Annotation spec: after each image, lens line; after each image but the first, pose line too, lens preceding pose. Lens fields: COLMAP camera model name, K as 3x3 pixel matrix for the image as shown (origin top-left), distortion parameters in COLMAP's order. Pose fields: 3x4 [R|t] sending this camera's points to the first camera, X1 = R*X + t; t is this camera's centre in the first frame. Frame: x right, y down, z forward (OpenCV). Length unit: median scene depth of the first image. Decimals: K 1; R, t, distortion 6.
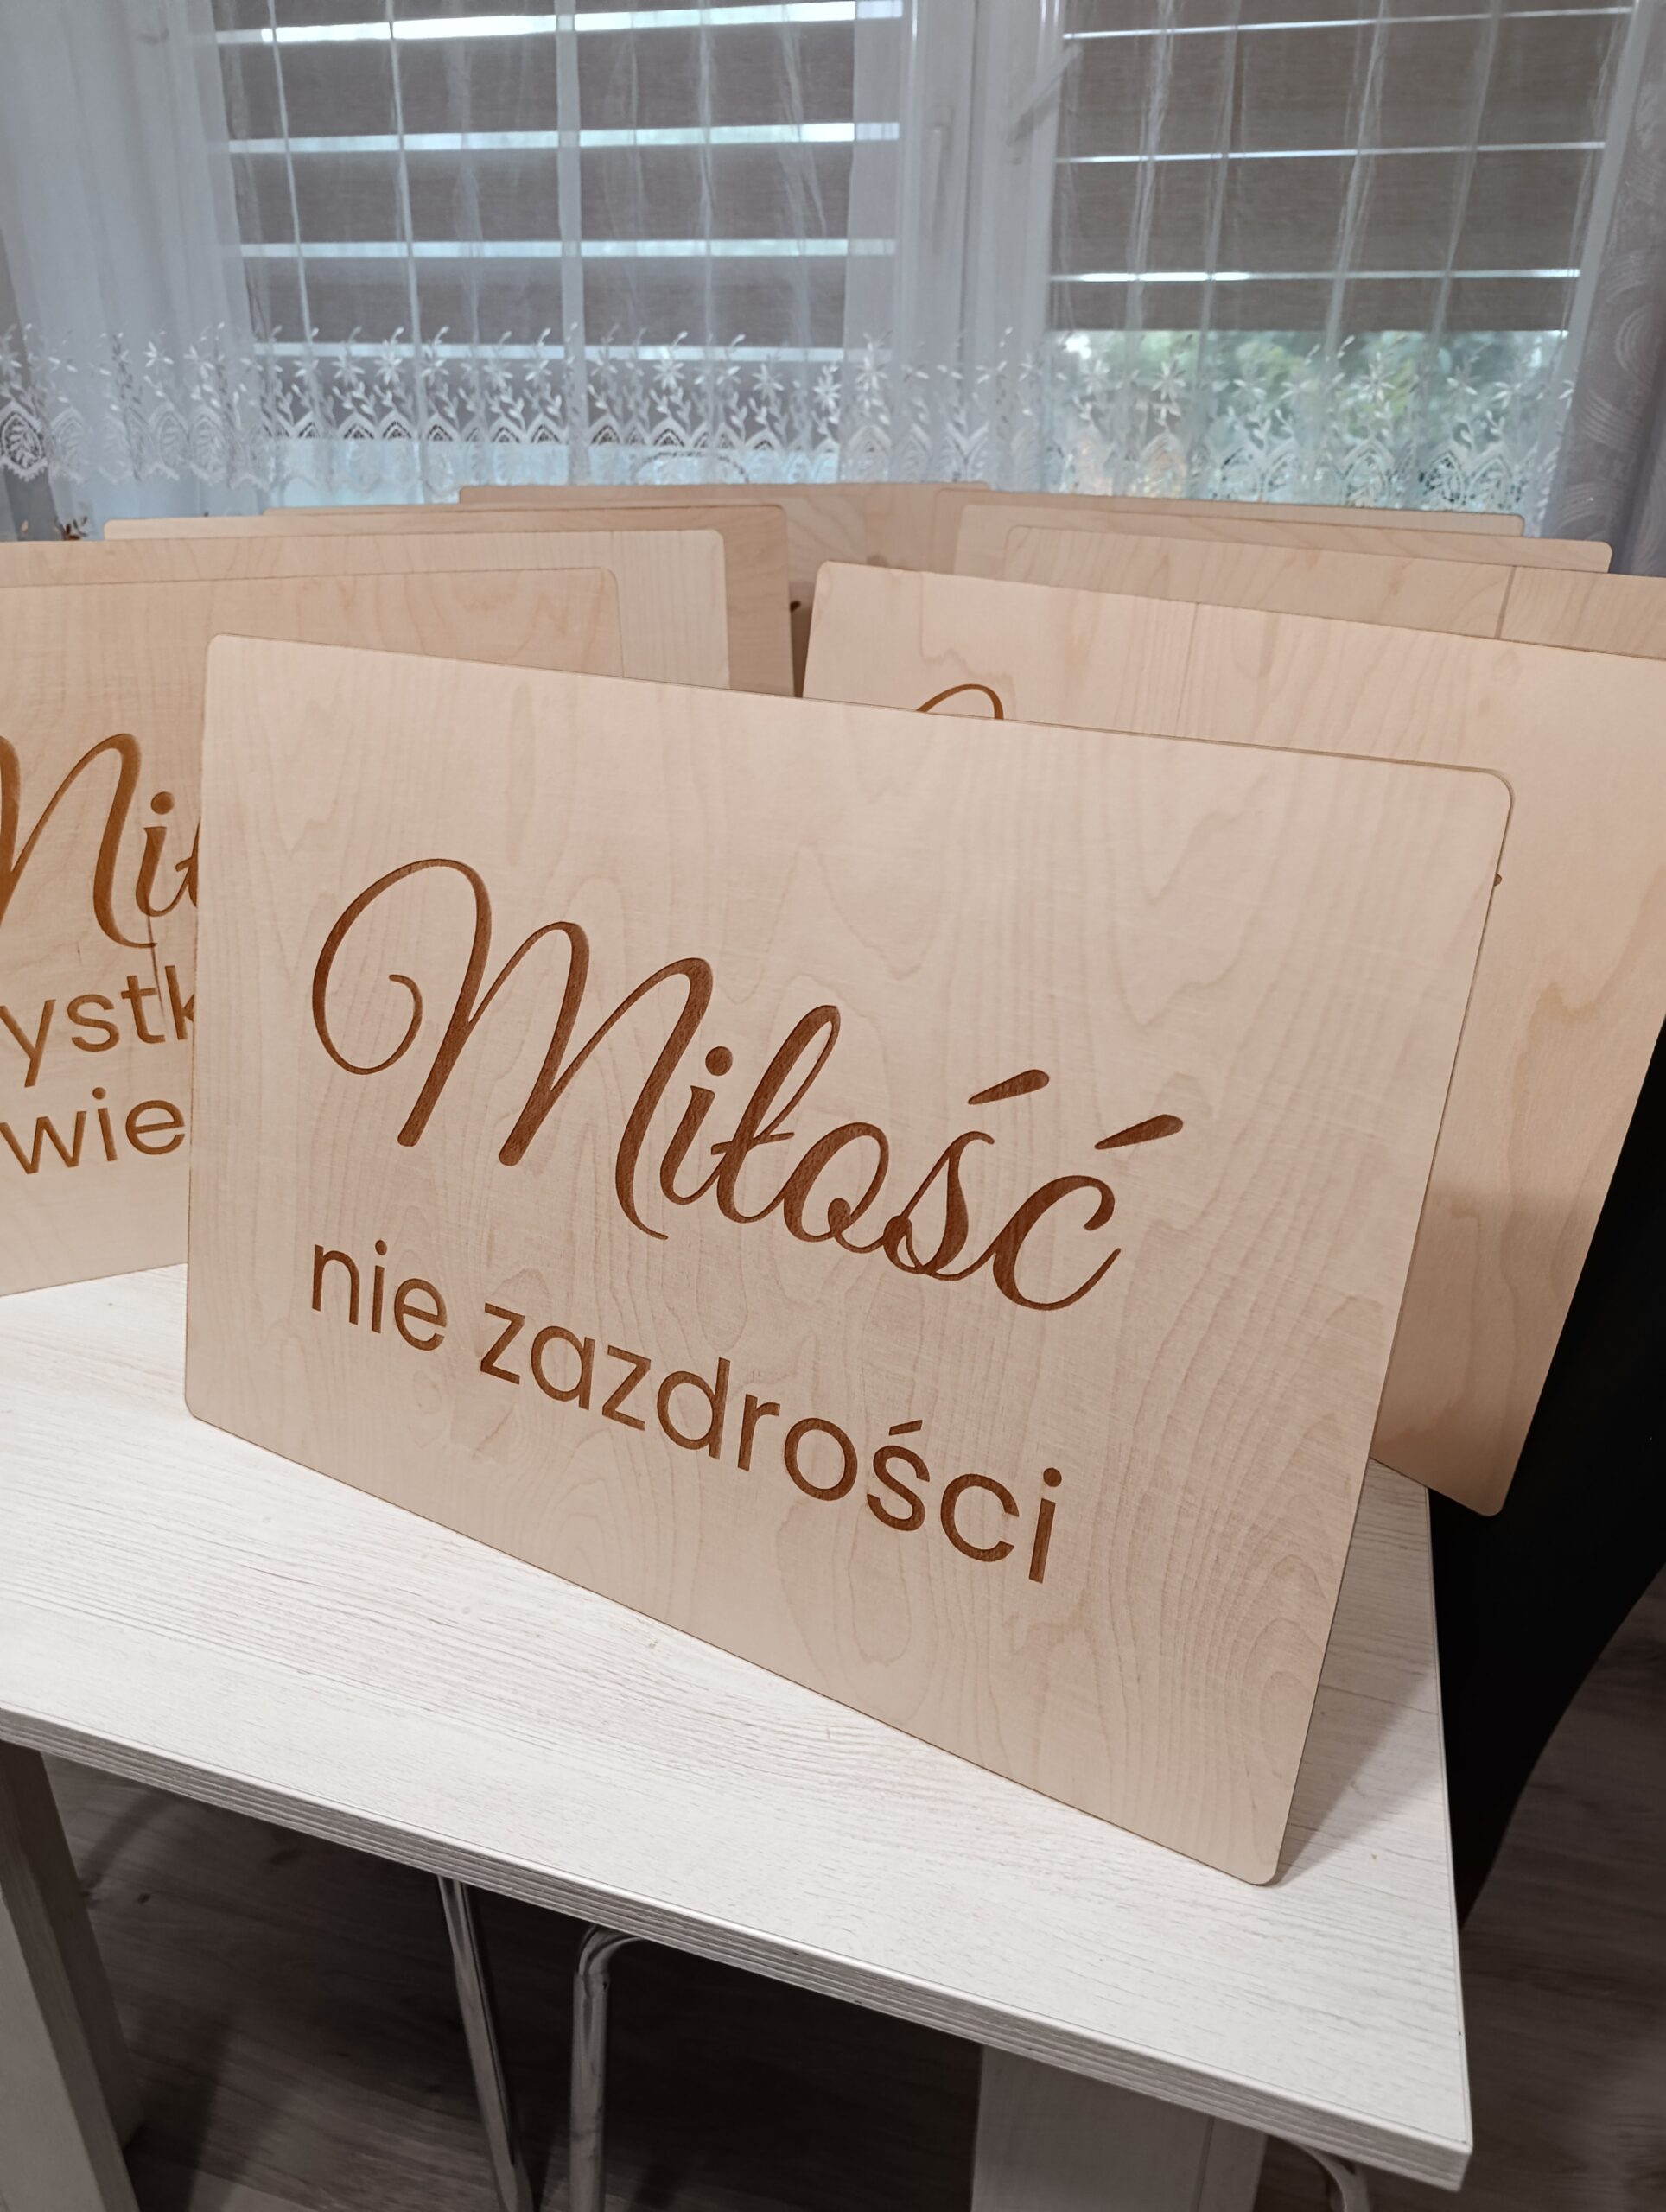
lens RADIAL K [[1522.3, 0, 833.0], [0, 1522.3, 1106.0], [0, 0, 1]] dist [0.080633, -0.179109]
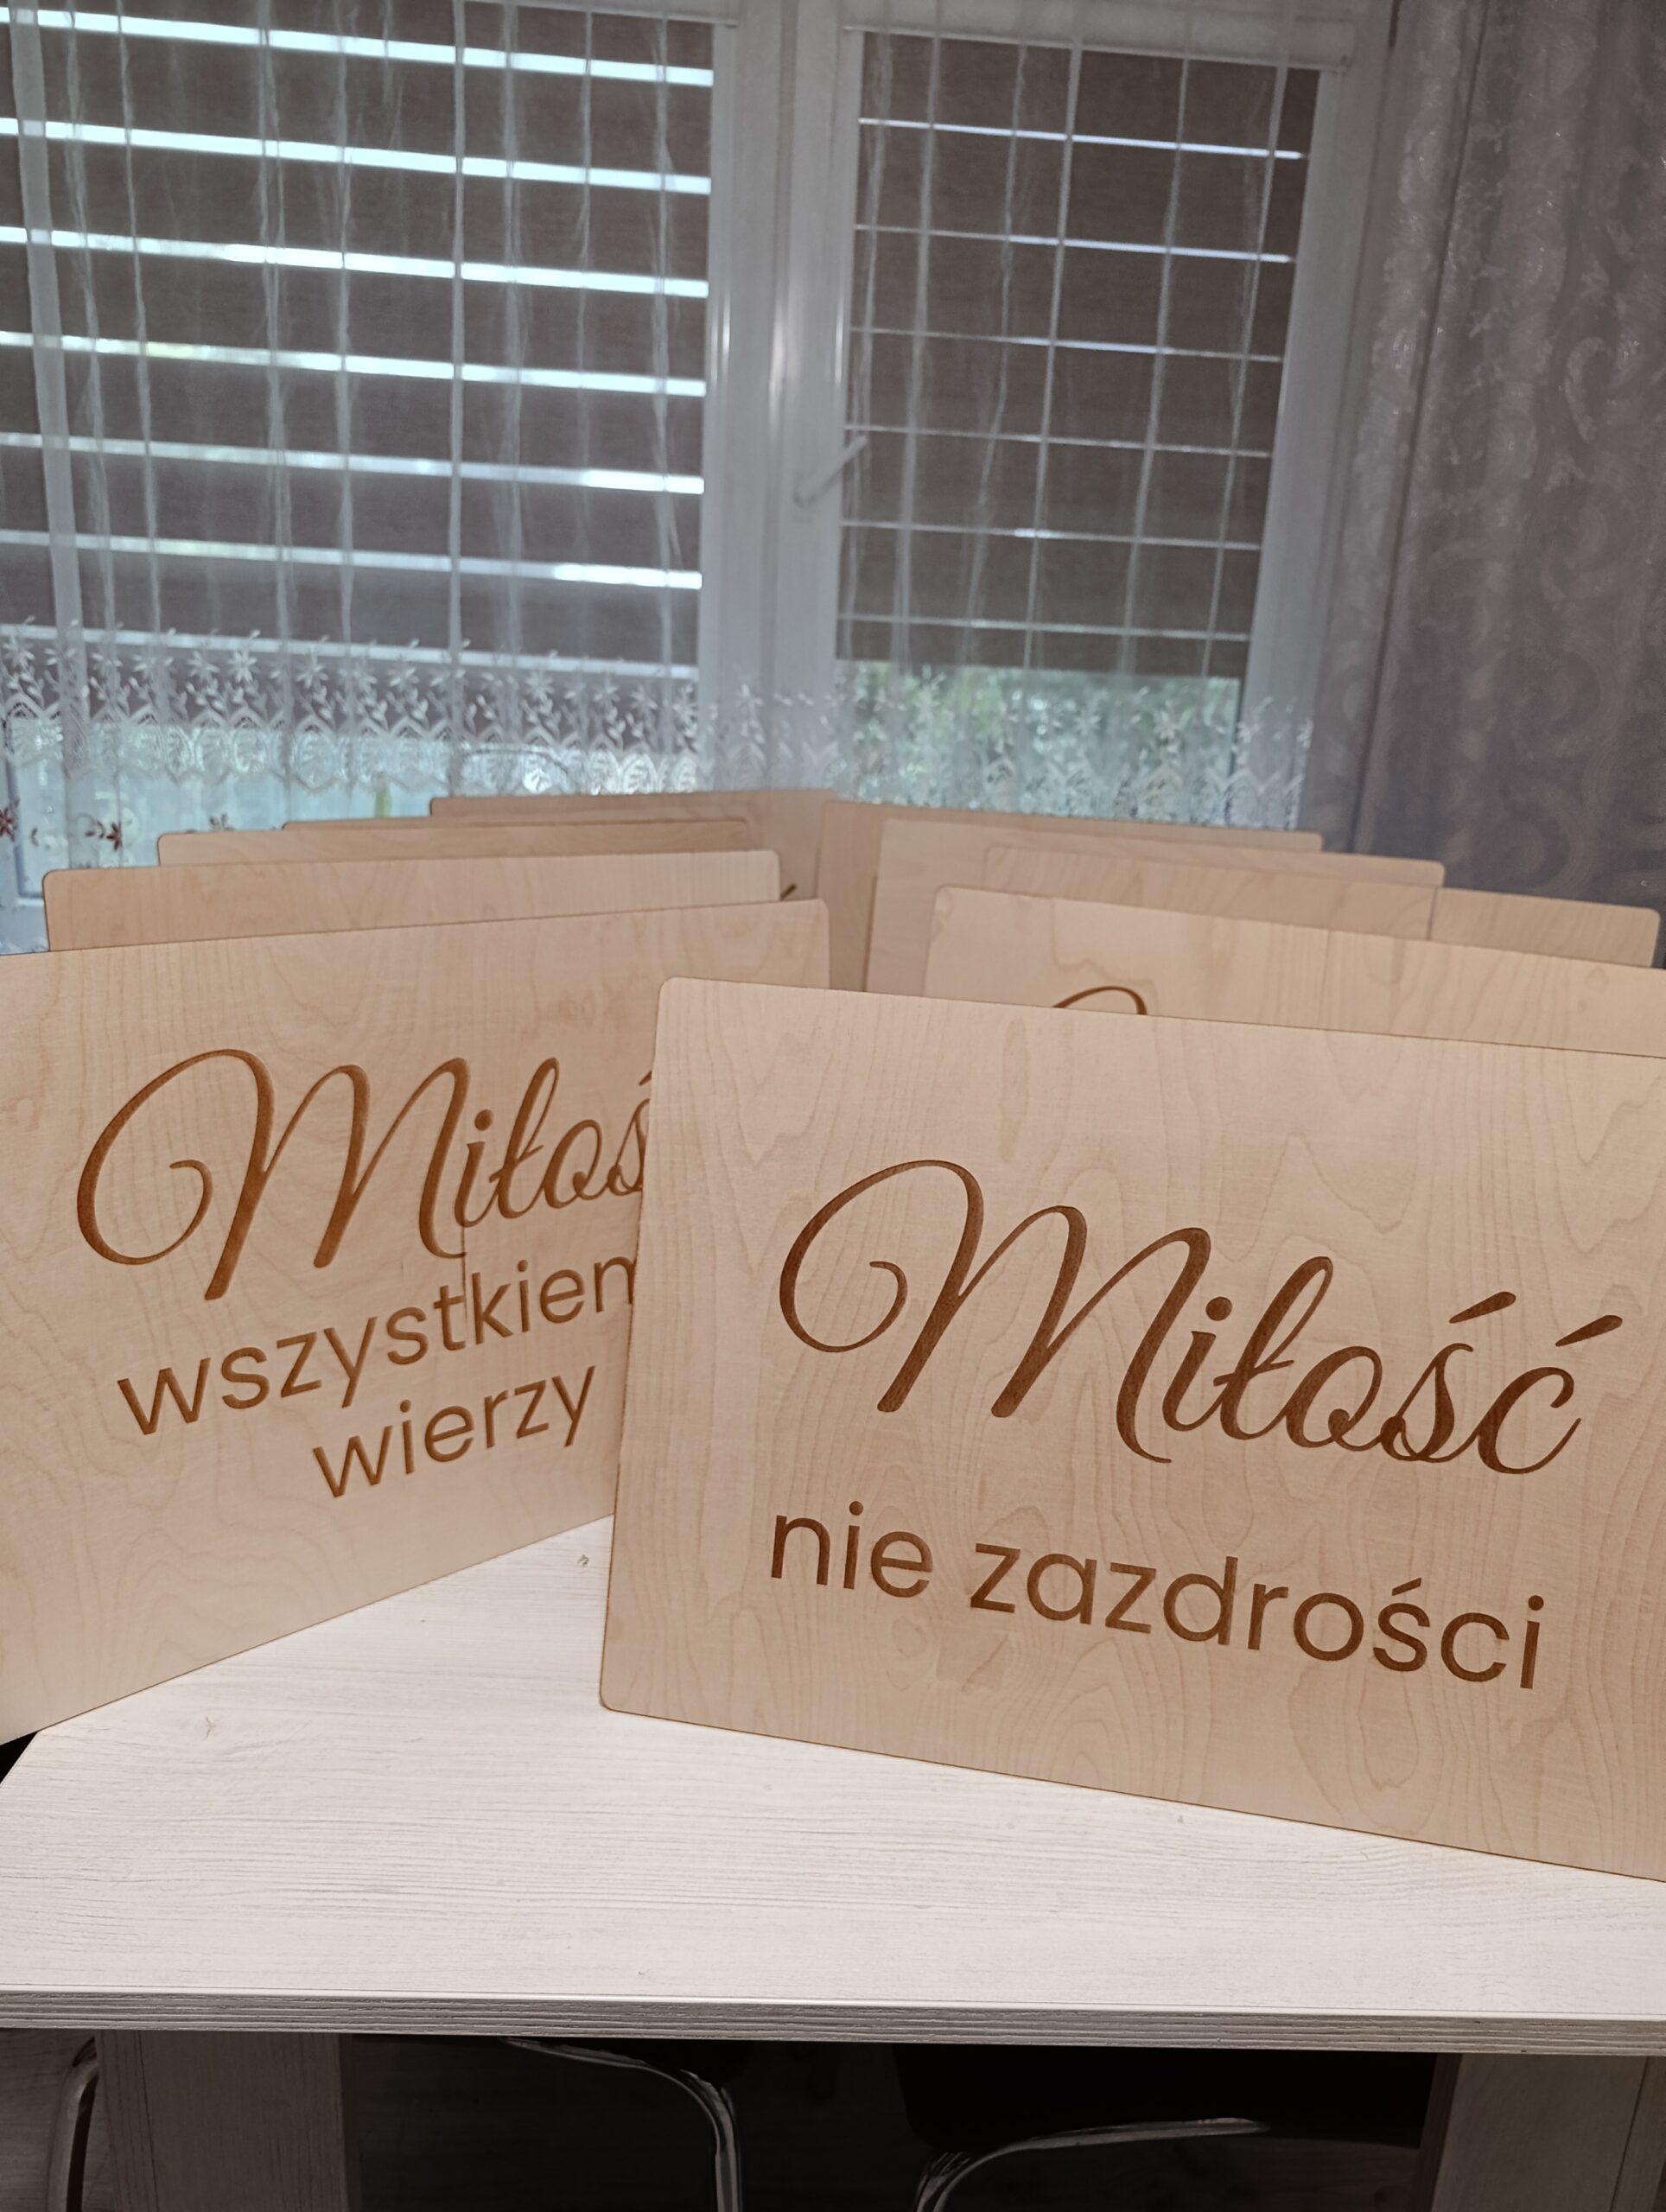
lens RADIAL K [[1522.3, 0, 833.0], [0, 1522.3, 1106.0], [0, 0, 1]] dist [0.080633, -0.179109]
pose [[0.941908, -0.053395, 0.331600, -0.700011], [0.101528, 0.986360, -0.129562, -0.056922], [-0.320159, 0.155702, 0.934481, -0.083333]]
